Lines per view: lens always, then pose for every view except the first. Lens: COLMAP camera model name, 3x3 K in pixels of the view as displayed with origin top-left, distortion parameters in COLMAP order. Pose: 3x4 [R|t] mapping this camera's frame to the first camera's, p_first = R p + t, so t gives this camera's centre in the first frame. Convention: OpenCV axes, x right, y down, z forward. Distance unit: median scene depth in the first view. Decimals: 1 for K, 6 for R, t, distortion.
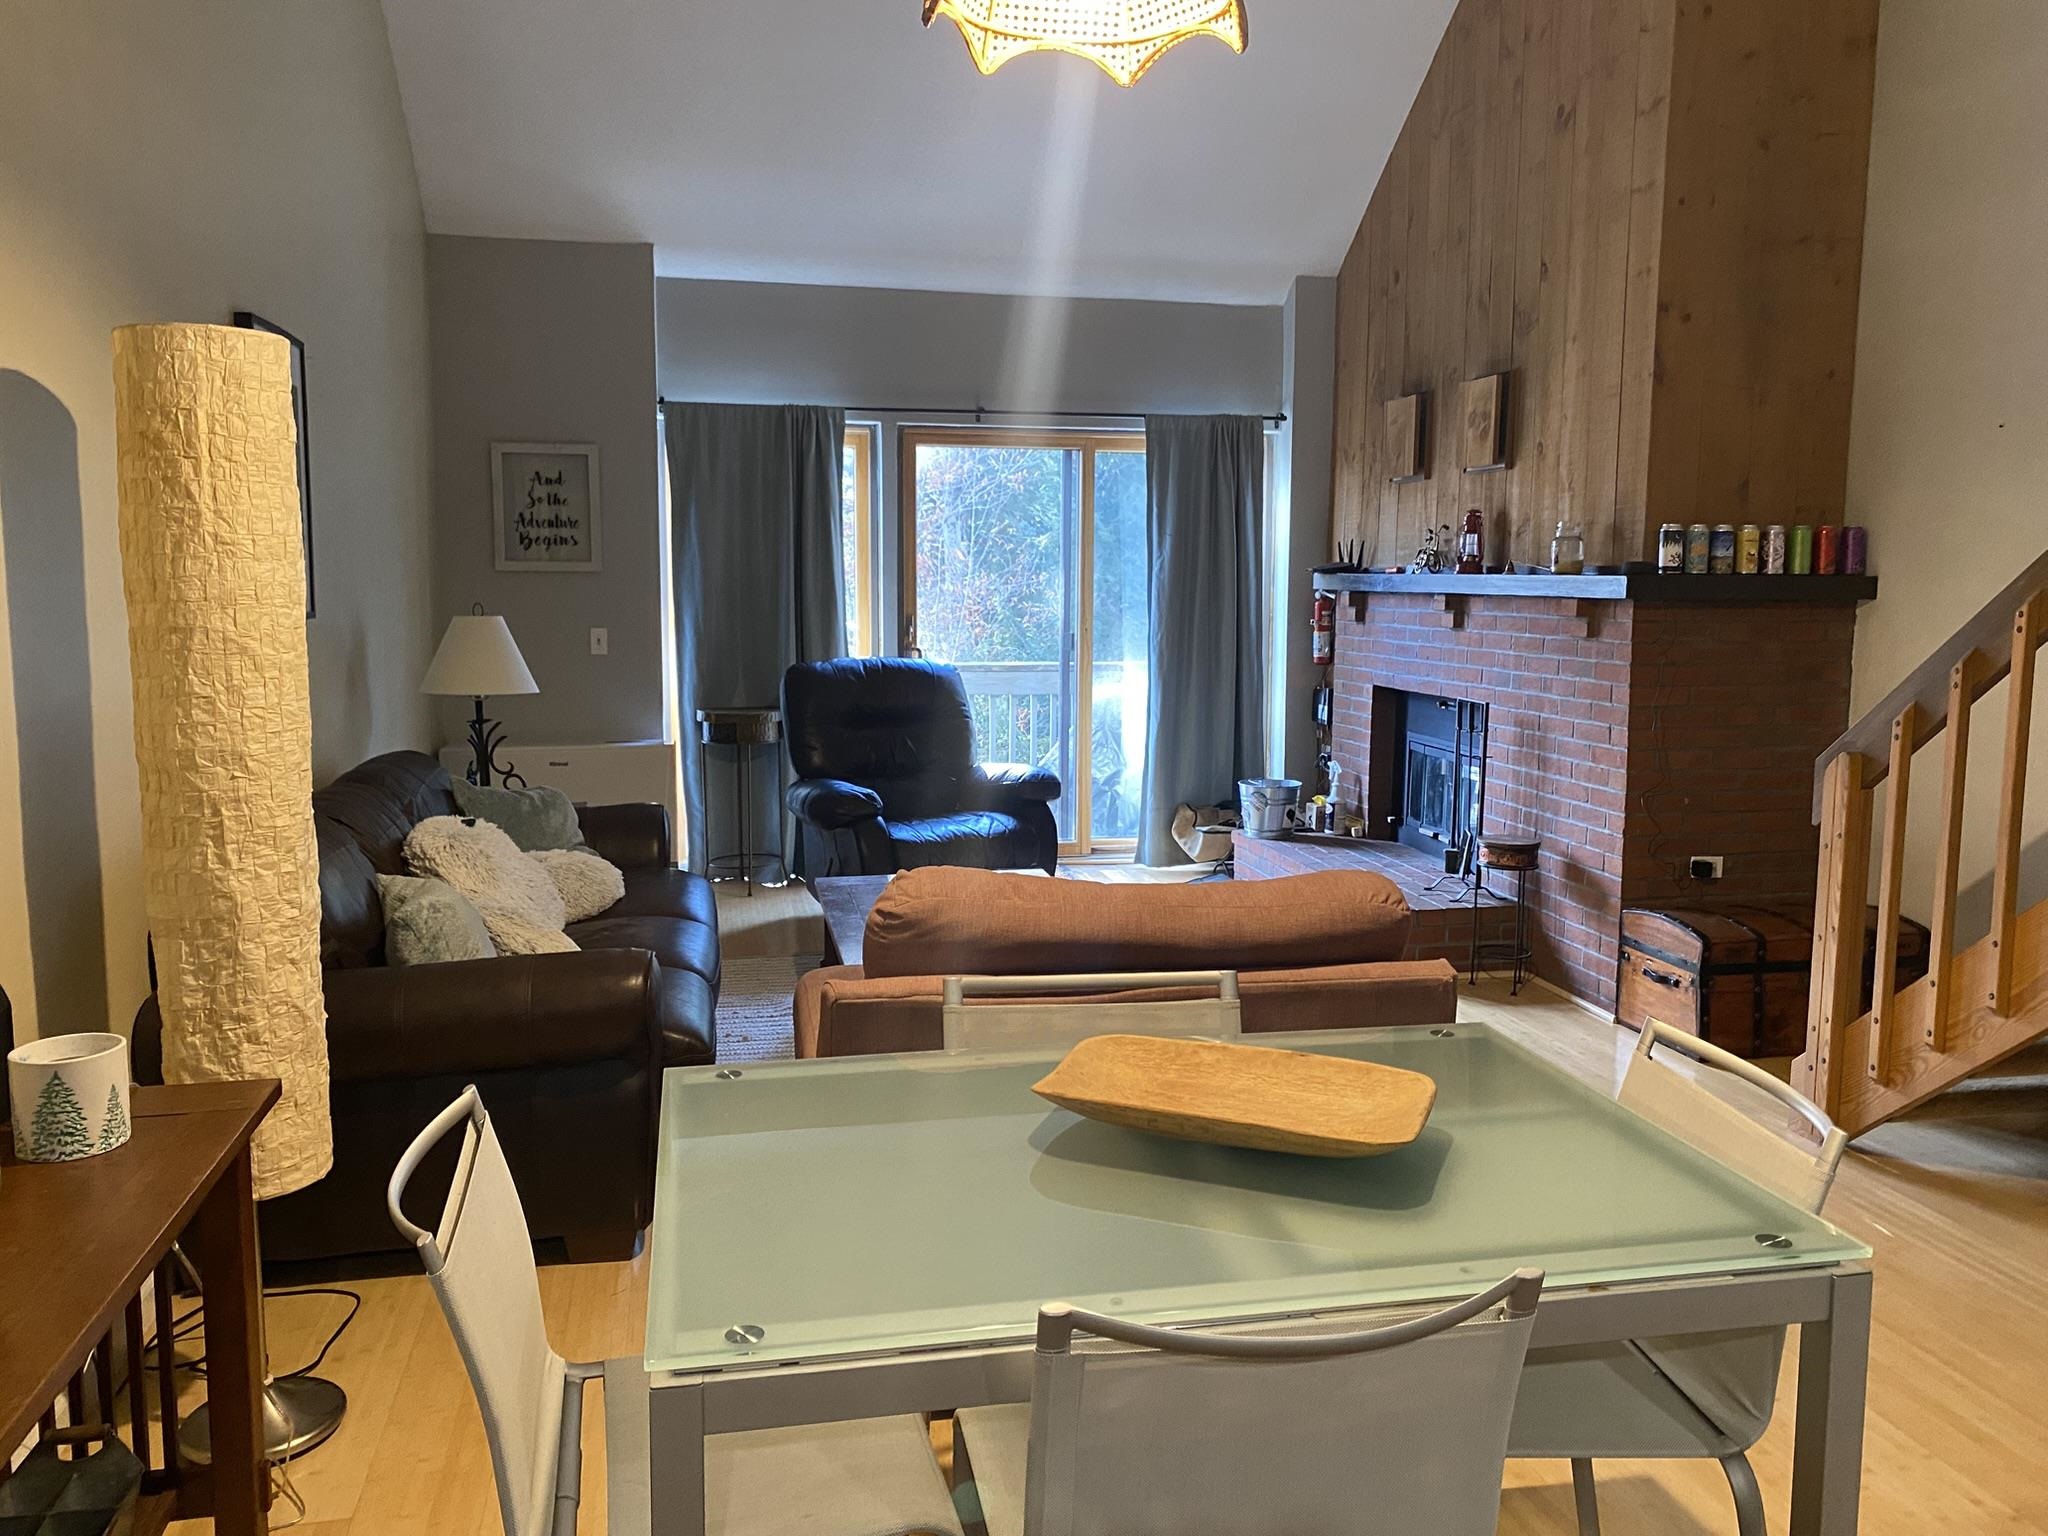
lens RADIAL K [[1538.4, 0, 1048.5], [0, 1538.4, 764.8], [0, 0, 1]] dist [-0.007013, 0.000732]
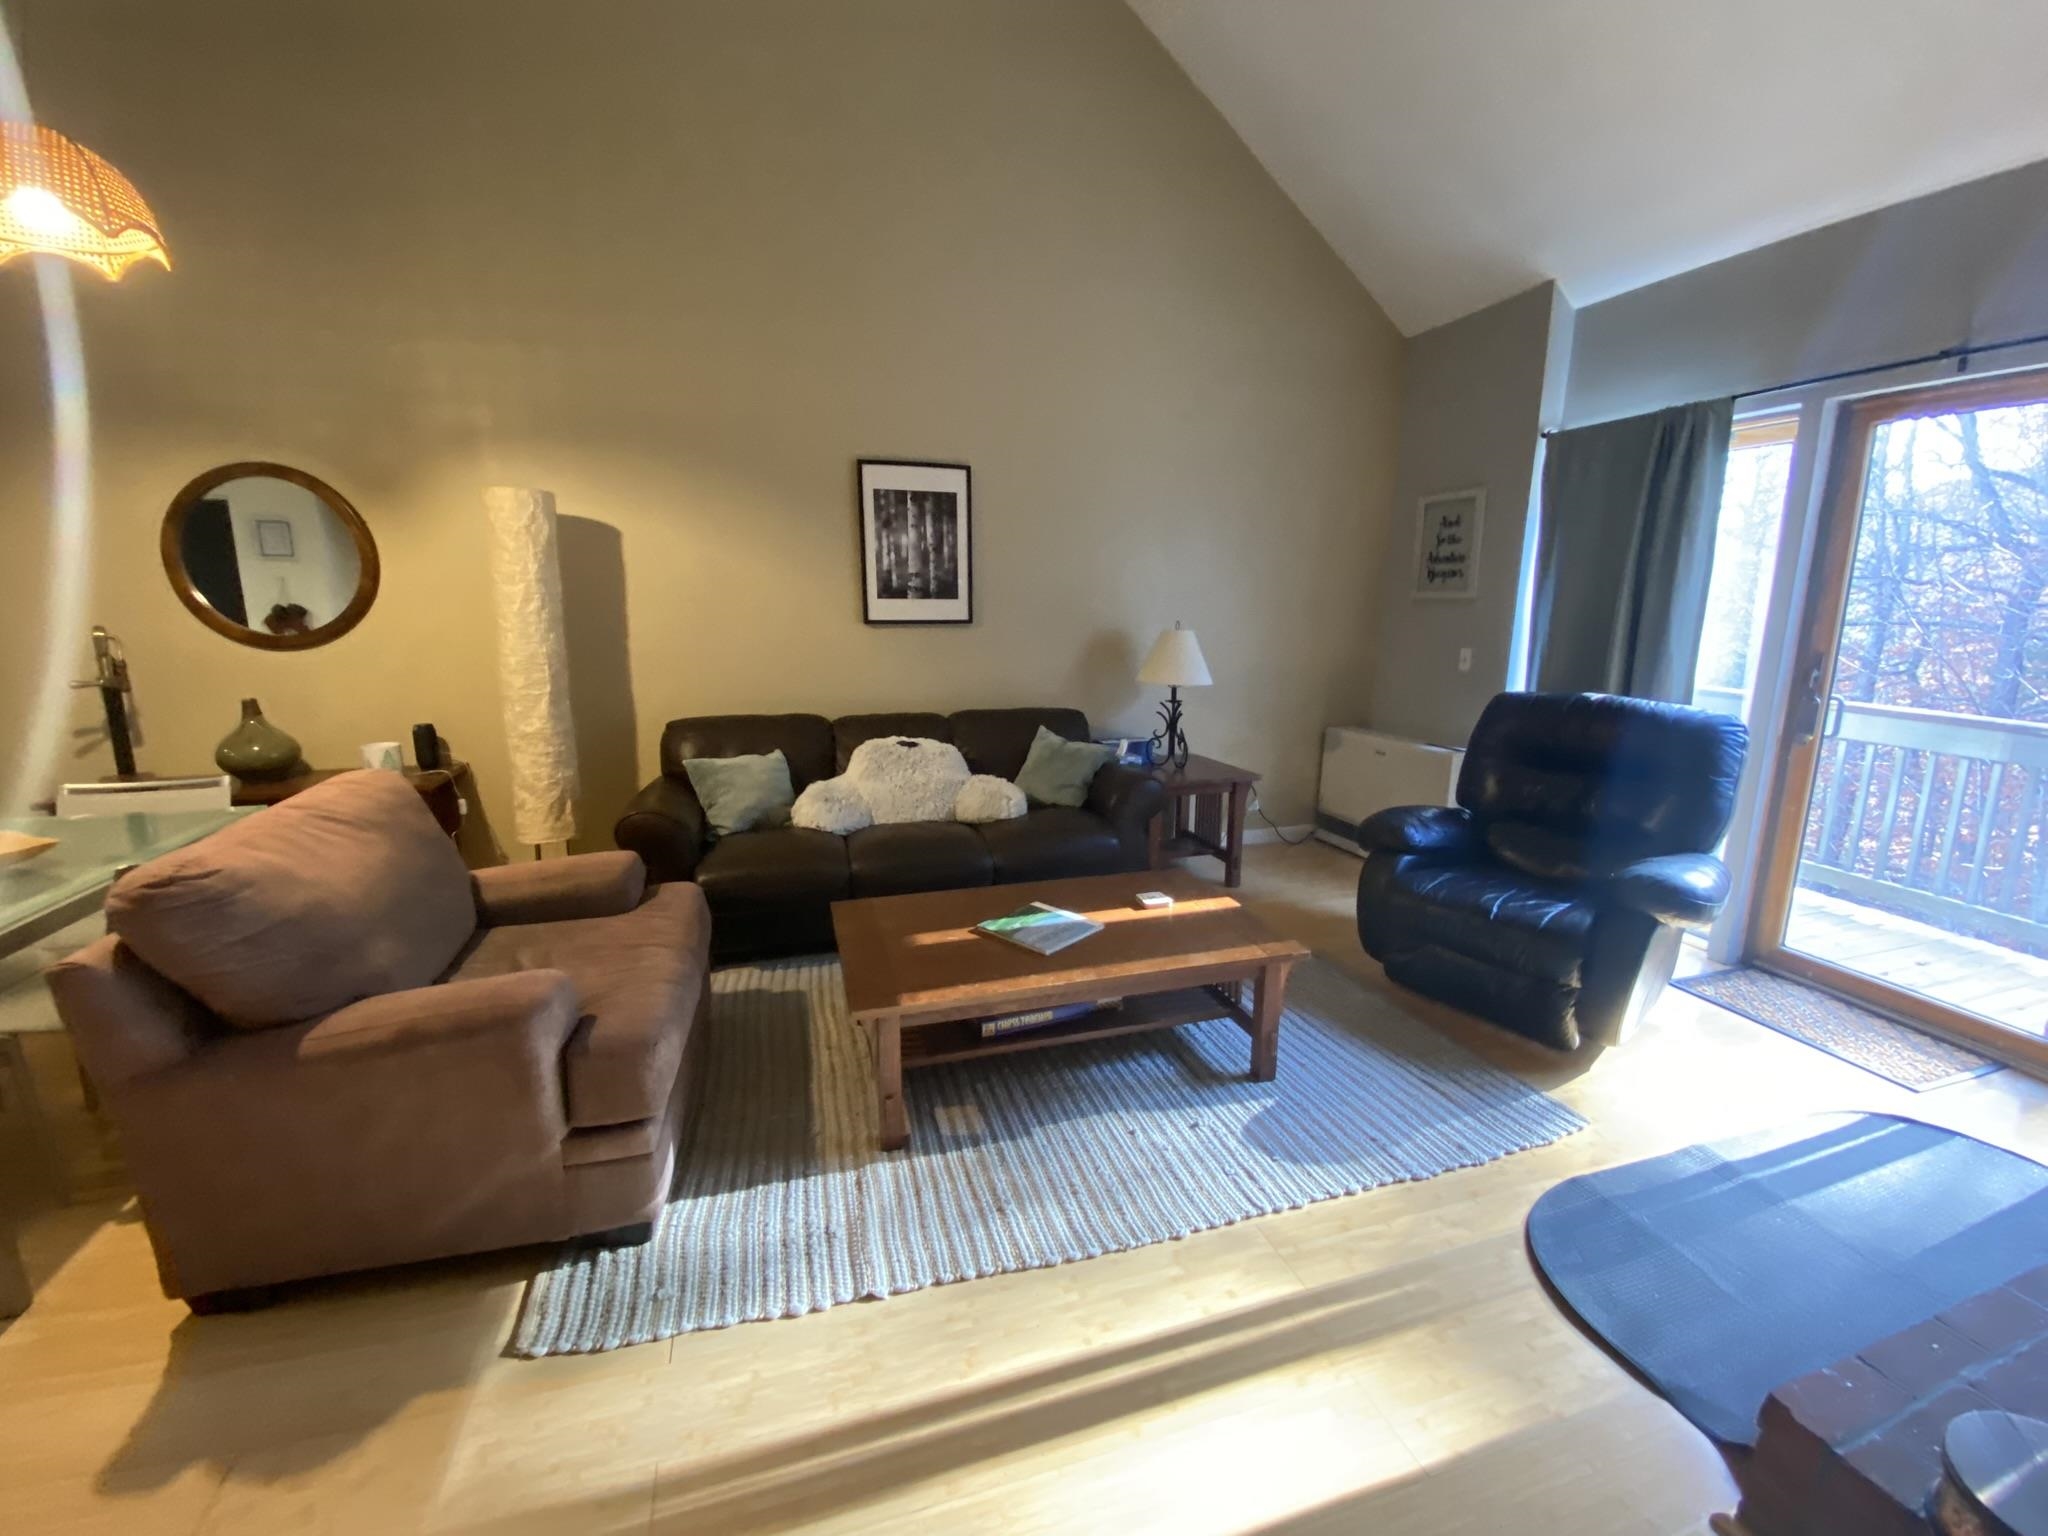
lens RADIAL K [[828.5, 0, 1024.0], [0, 828.5, 768.0], [0, 0, 1]] dist [0.027208, -0.028246]
pose [[0.077412, 0.190500, -0.978630, 0.413529], [-0.130847, 0.975027, 0.179448, -0.090567], [0.988376, 0.114159, 0.100405, 0.795398]]
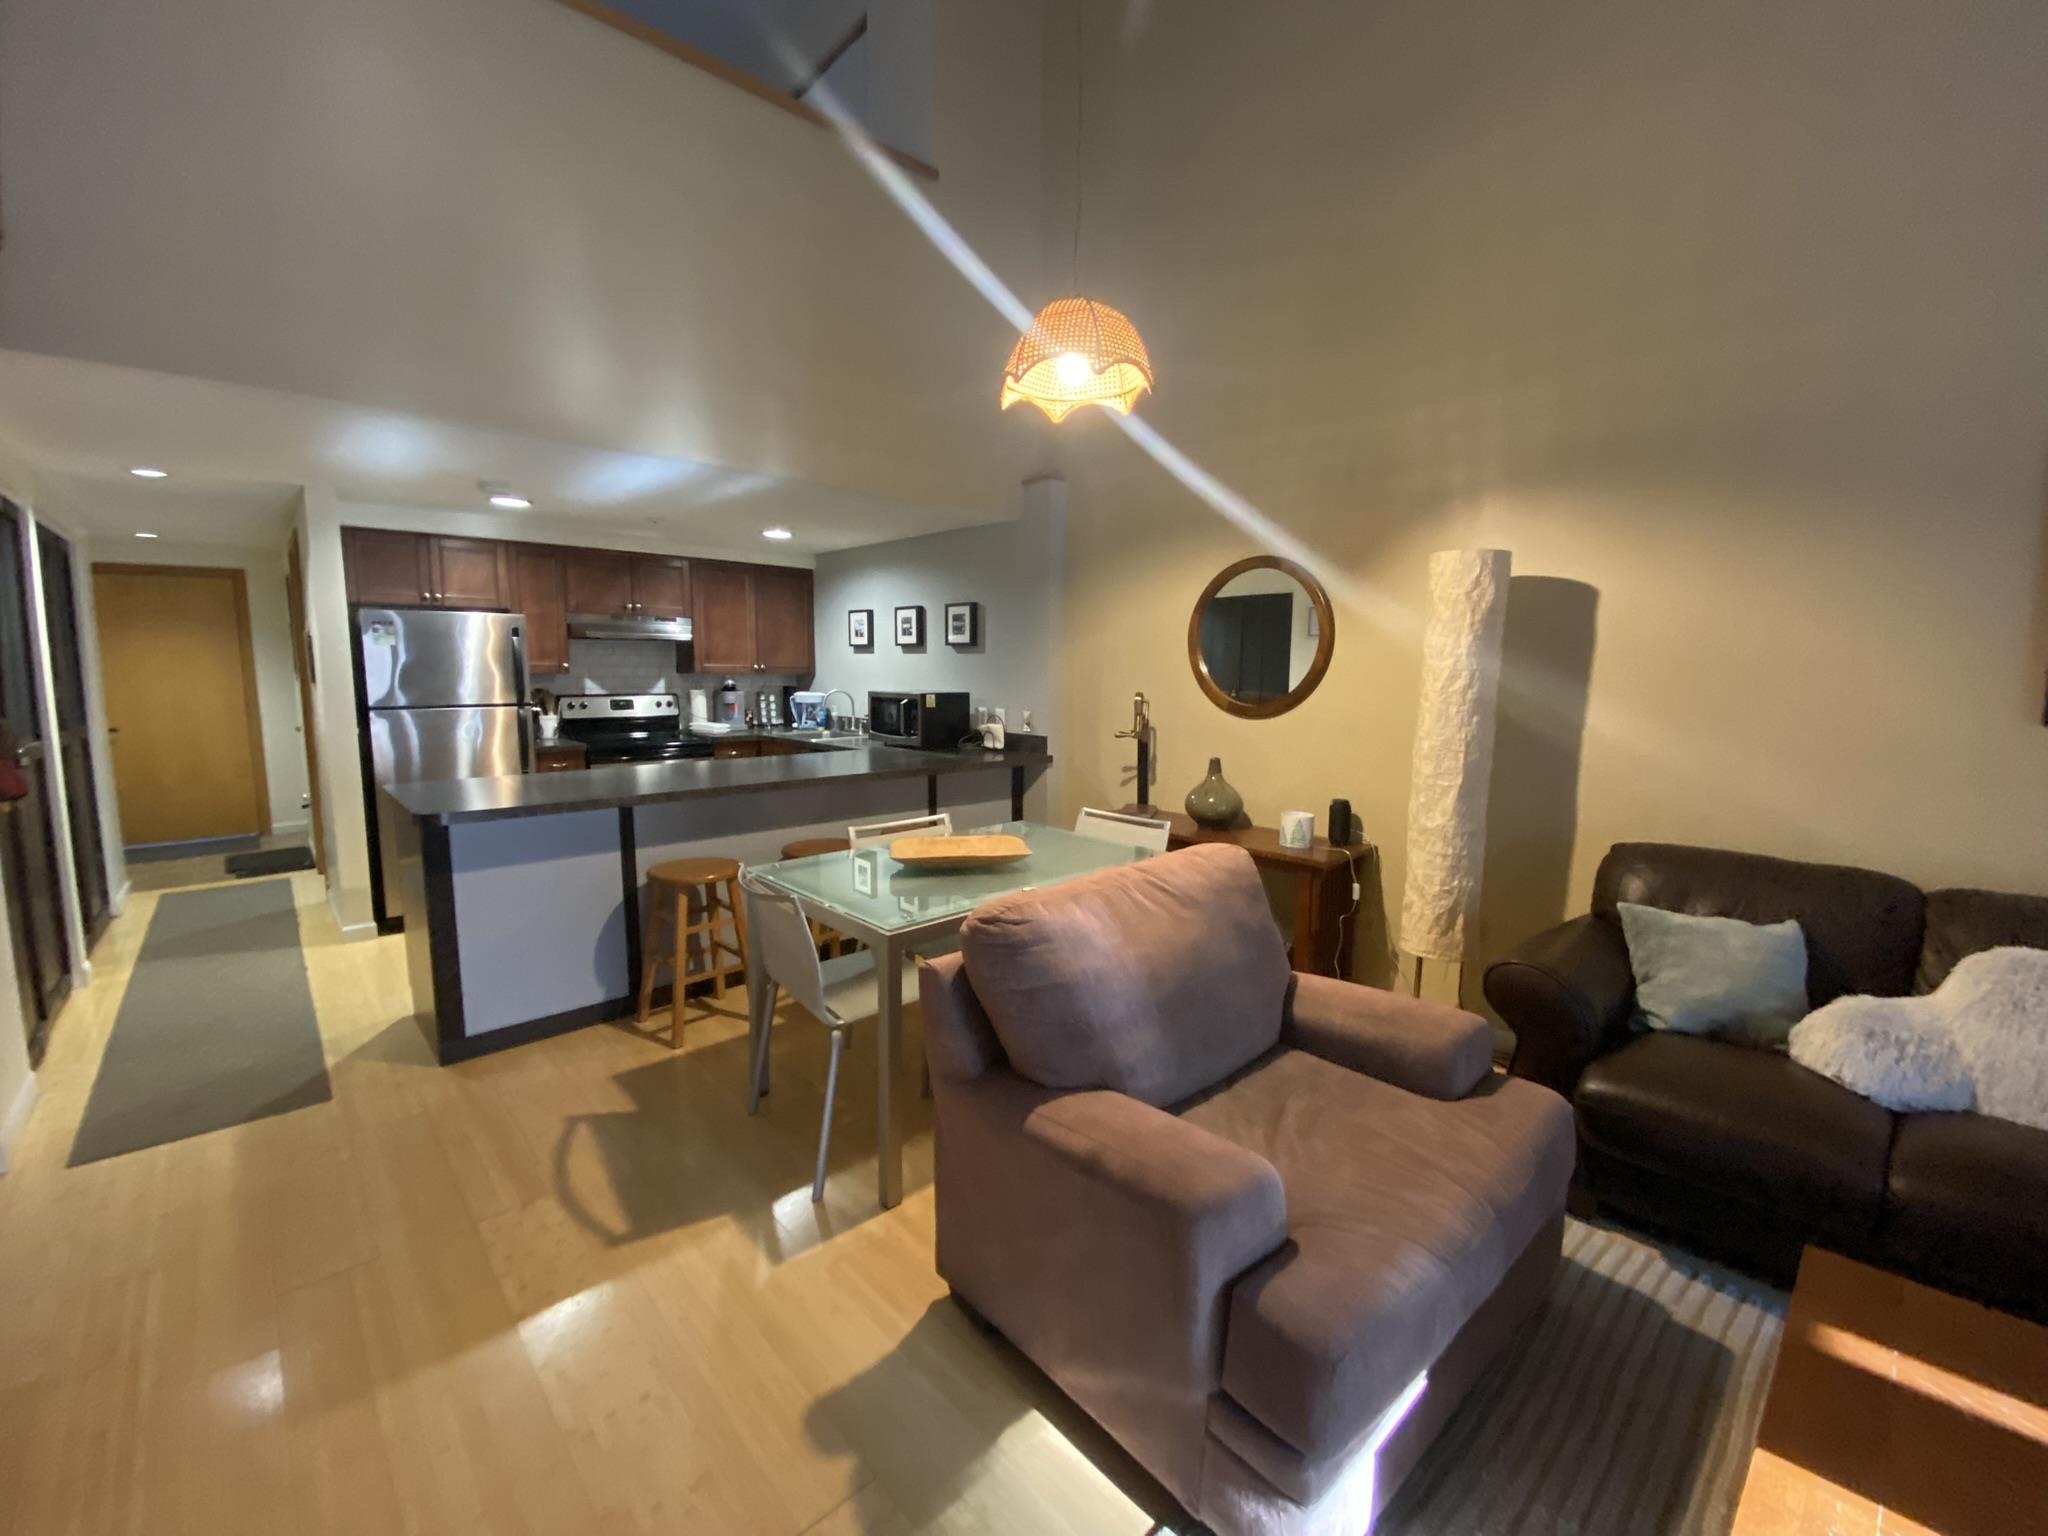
lens RADIAL K [[822.9, 0, 1020.1], [0, 822.9, 768.2], [0, 0, 1]] dist [0.019387, -0.022128]
pose [[-0.865015, 0.047078, -0.499533, 0.263472], [-0.075422, 0.972076, 0.222216, -0.092682], [0.496046, 0.229896, -0.837309, 0.797319]]
